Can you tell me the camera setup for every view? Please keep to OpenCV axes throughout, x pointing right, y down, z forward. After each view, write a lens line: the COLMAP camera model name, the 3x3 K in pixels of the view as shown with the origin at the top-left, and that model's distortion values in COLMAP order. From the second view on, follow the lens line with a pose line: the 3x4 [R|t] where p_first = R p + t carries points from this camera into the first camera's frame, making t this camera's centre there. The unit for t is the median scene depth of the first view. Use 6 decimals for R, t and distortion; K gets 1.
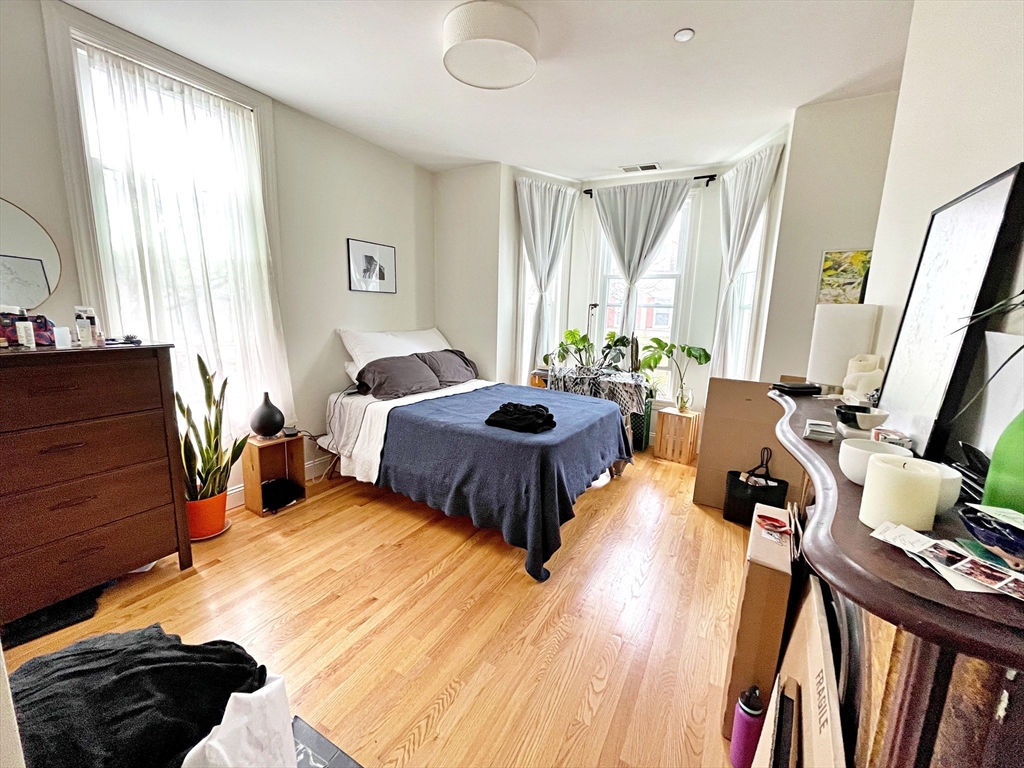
lens RADIAL K [[414.9, 0, 513.0], [0, 414.9, 382.0], [0, 0, 1]] dist [-0.000627, -0.000208]
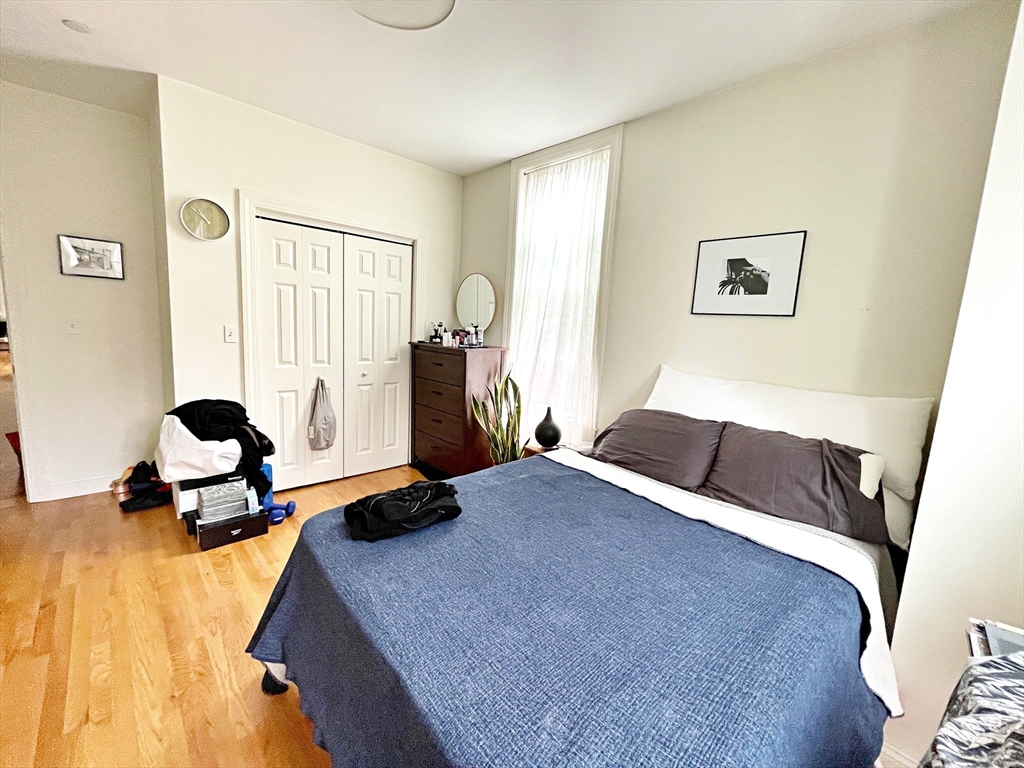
lens RADIAL K [[414.9, 0, 511.2], [0, 414.9, 386.2], [0, 0, 1]] dist [-0.000627, -0.000208]
pose [[-0.267025, 0.088470, -0.959620, 0.360686], [-0.236070, 0.959433, 0.154142, -0.130363], [0.934328, 0.267697, -0.235307, 0.857805]]
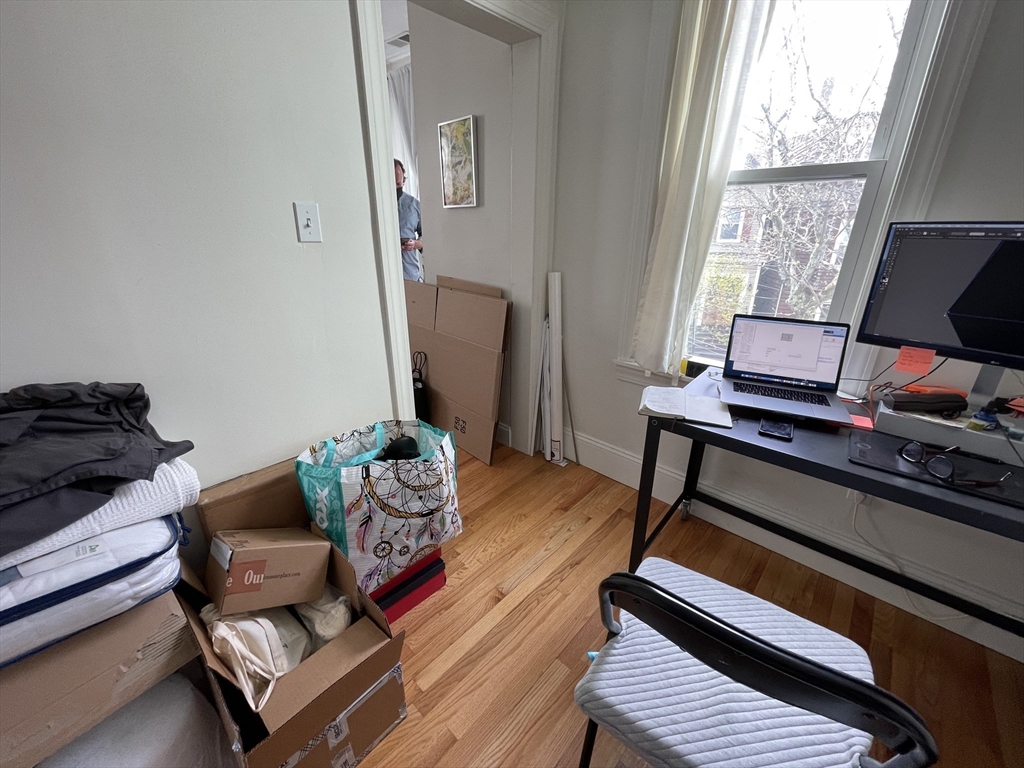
lens RADIAL K [[414.9, 0, 511.1], [0, 414.9, 379.3], [0, 0, 1]] dist [-0.000627, -0.000208]
pose [[0.976647, 0.058394, -0.206760, 0.801957], [-0.020570, 0.983349, 0.180558, 0.034218], [0.213861, -0.172089, 0.961587, 0.081470]]
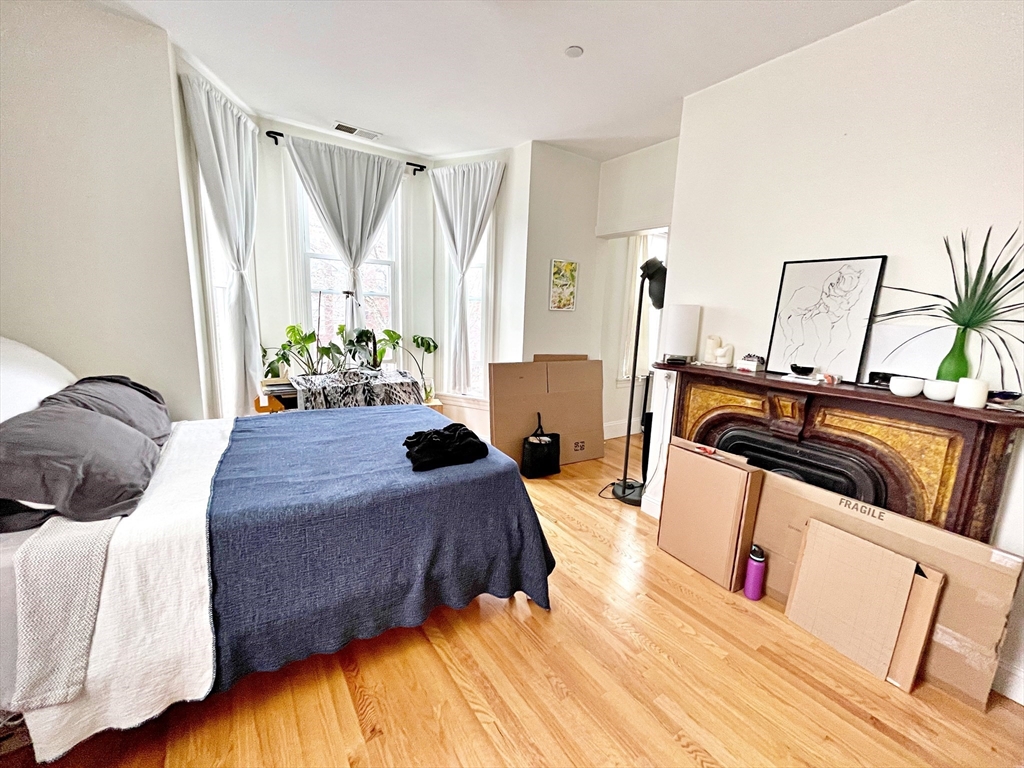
lens RADIAL K [[414.9, 0, 513.6], [0, 414.9, 383.0], [0, 0, 1]] dist [-0.000627, -0.000208]
pose [[0.445220, -0.171703, 0.878805, -0.407837], [0.131209, 0.983359, 0.125658, -0.077164], [-0.885756, 0.059362, 0.460340, 0.373843]]
